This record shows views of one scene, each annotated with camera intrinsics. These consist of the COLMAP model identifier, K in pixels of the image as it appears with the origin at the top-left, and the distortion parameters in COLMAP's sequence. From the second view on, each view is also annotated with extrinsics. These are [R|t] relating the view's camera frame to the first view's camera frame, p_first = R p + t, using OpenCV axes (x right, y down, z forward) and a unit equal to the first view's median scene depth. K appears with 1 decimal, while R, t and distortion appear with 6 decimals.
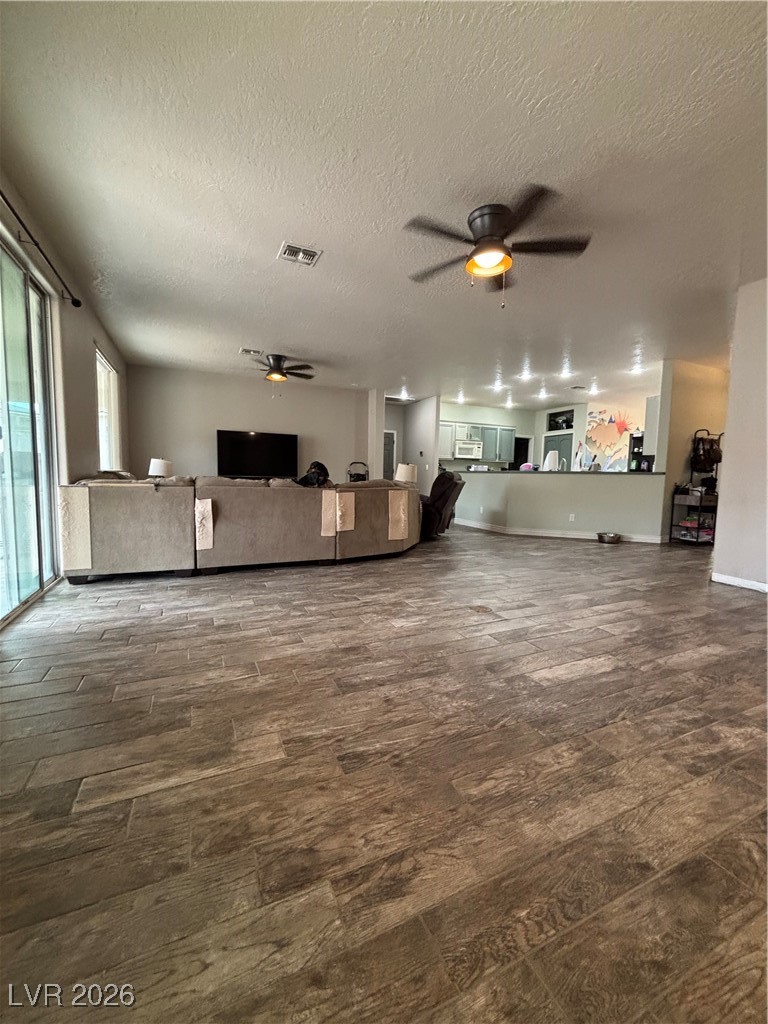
lens RADIAL K [[412.4, 0, 384.0], [0, 412.4, 508.1], [0, 0, 1]] dist [0.011690, -0.000273]
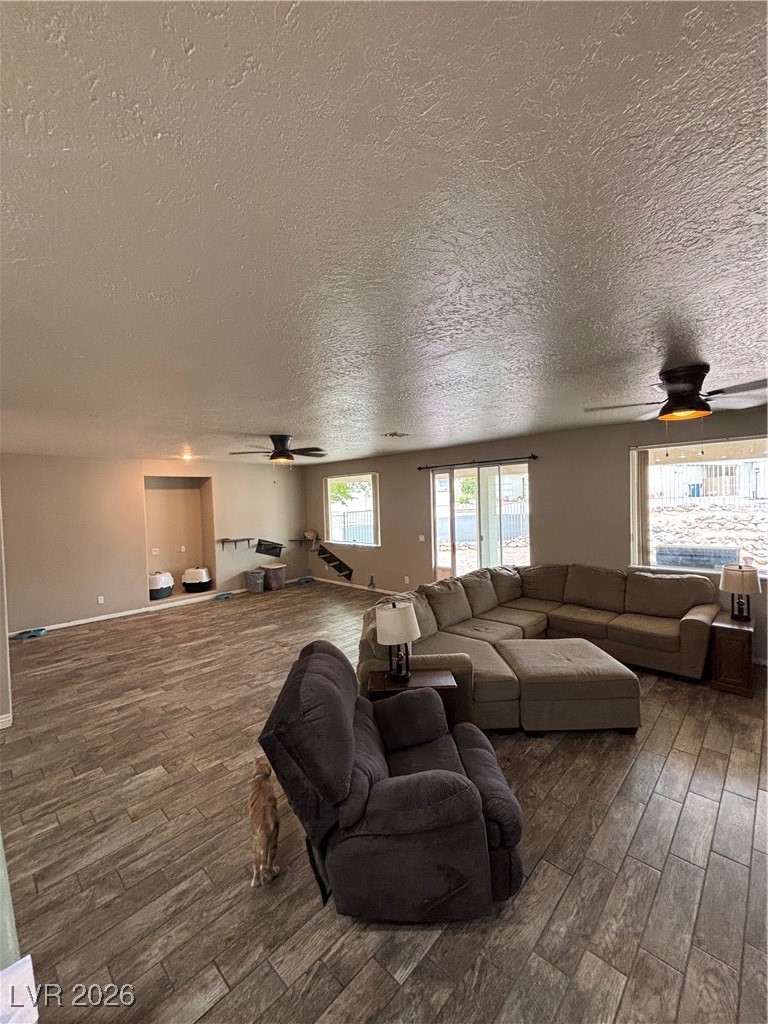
lens RADIAL K [[414.9, 0, 383.7], [0, 414.9, 510.2], [0, 0, 1]] dist [-0.001091, -0.000167]
pose [[-0.930769, 0.018013, -0.365163, 0.443355], [-0.017321, 0.995492, 0.093254, -0.472872], [0.365197, 0.093123, -0.926261, 2.550697]]
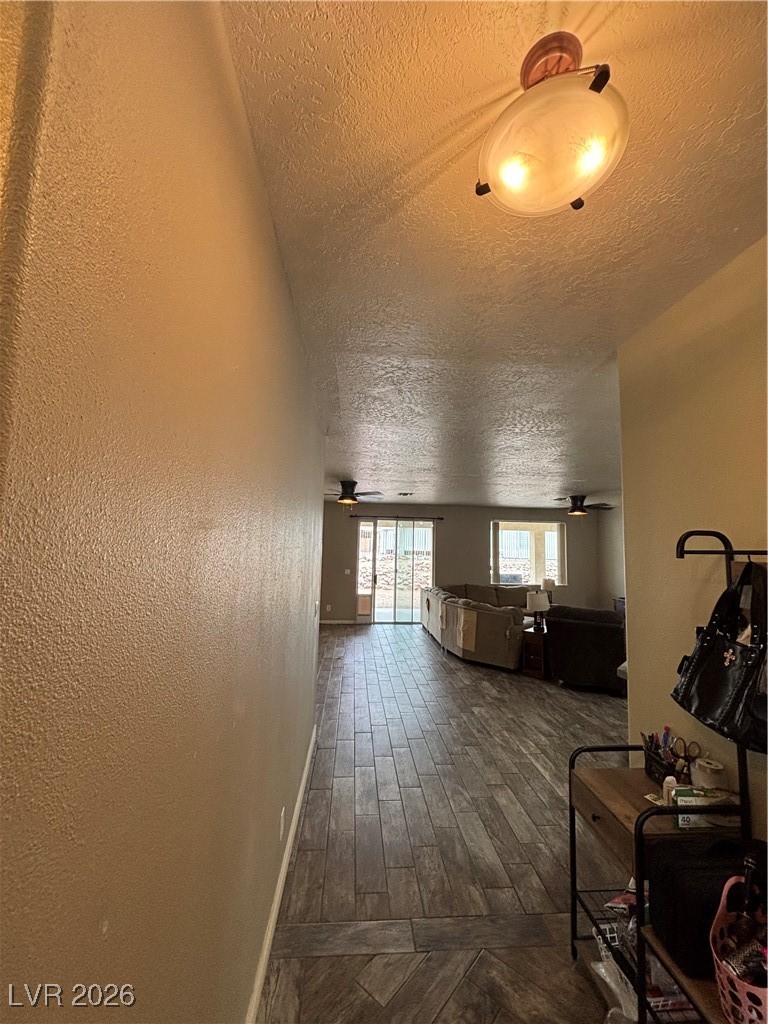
lens RADIAL K [[410.3, 0, 382.9], [0, 410.3, 509.4], [0, 0, 1]] dist [-0.024219, -0.000067]
pose [[-0.352707, -0.119054, -0.928129, 1.994753], [-0.105435, 0.990613, -0.087001, -0.315451], [0.929775, 0.067172, -0.361949, 1.752428]]
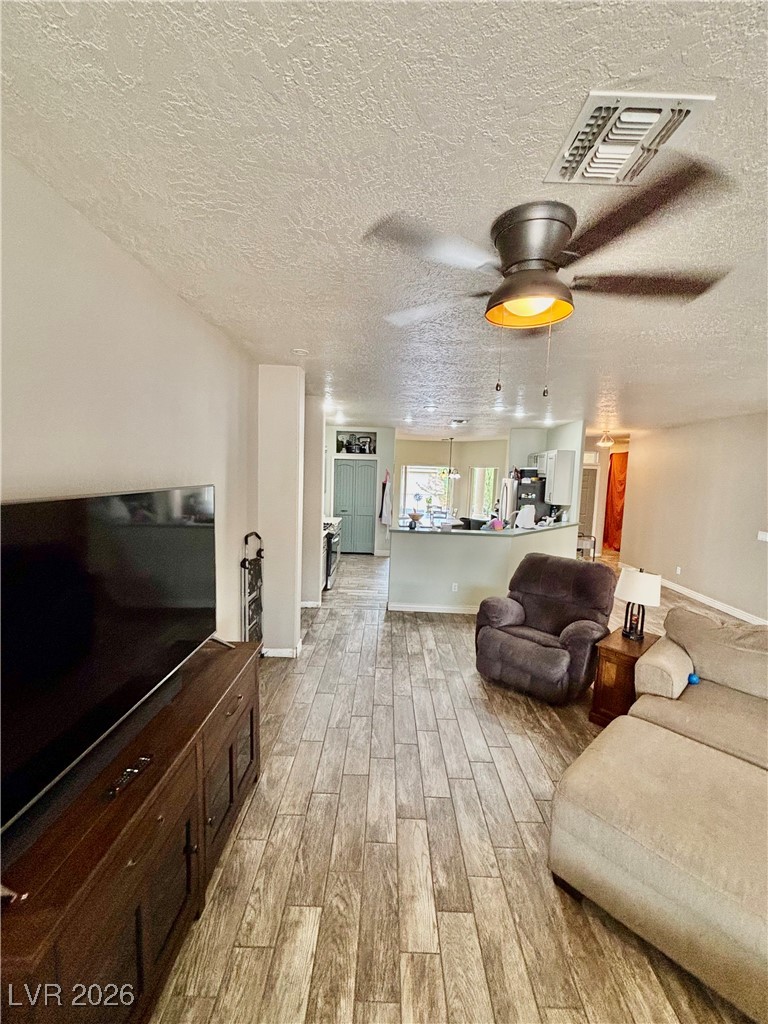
lens RADIAL K [[414.9, 0, 383.7], [0, 414.9, 510.2], [0, 0, 1]] dist [-0.001091, -0.000167]
pose [[0.428652, -0.088601, 0.899115, -1.029298], [0.044544, 0.996042, 0.076916, -0.431689], [-0.902371, 0.007080, 0.430902, 1.869186]]
